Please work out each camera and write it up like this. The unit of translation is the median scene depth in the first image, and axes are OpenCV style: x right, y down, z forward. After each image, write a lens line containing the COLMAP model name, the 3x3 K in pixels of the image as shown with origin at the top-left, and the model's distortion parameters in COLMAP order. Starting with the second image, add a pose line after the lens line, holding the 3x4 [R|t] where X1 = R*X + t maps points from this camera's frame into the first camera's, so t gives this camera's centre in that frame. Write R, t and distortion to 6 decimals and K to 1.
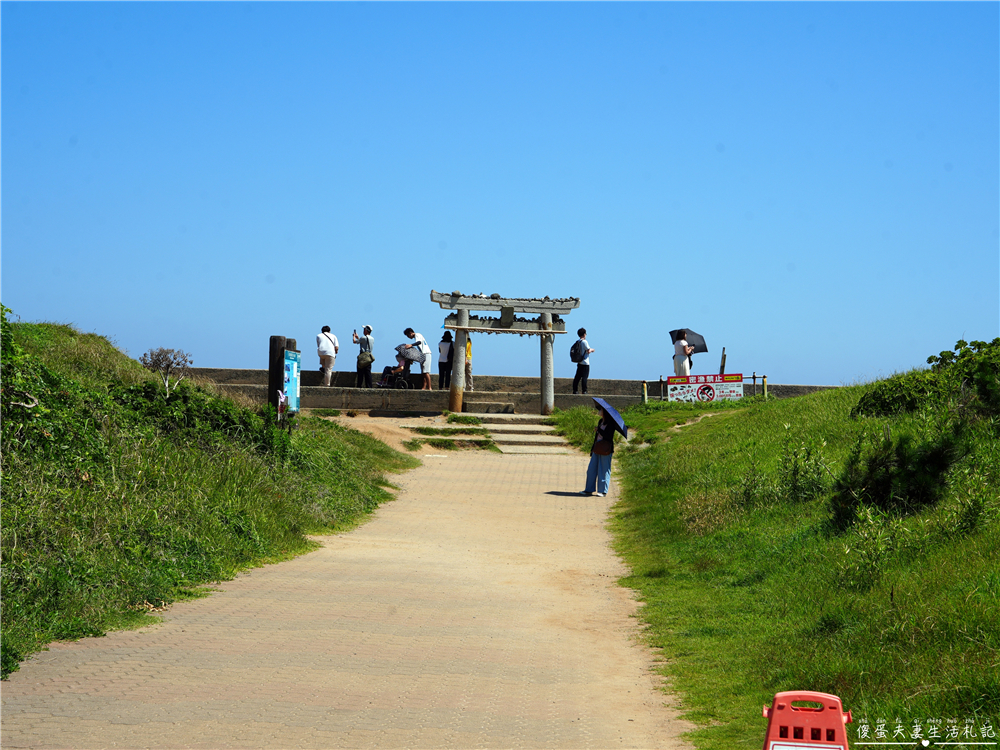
lens RADIAL K [[2038.9, 0, 500.0], [0, 2038.9, 374.7], [0, 0, 1]] dist [0.036918, 0.000000]
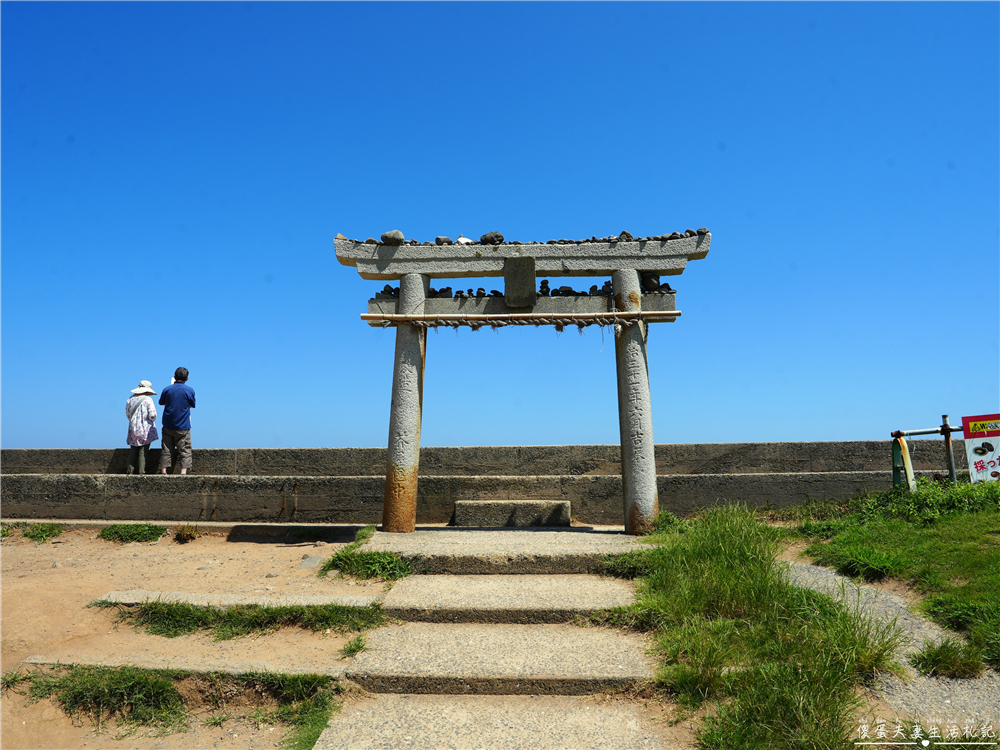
lens RADIAL K [[768.8, 0, 501.6], [0, 768.8, 371.6], [0, 0, 1]] dist [-0.100706, 0.066569]
pose [[0.952795, -0.073382, -0.294612, 0.042427], [0.036571, 0.991025, -0.128574, 0.007451], [0.301403, 0.111730, 0.946928, 0.856348]]
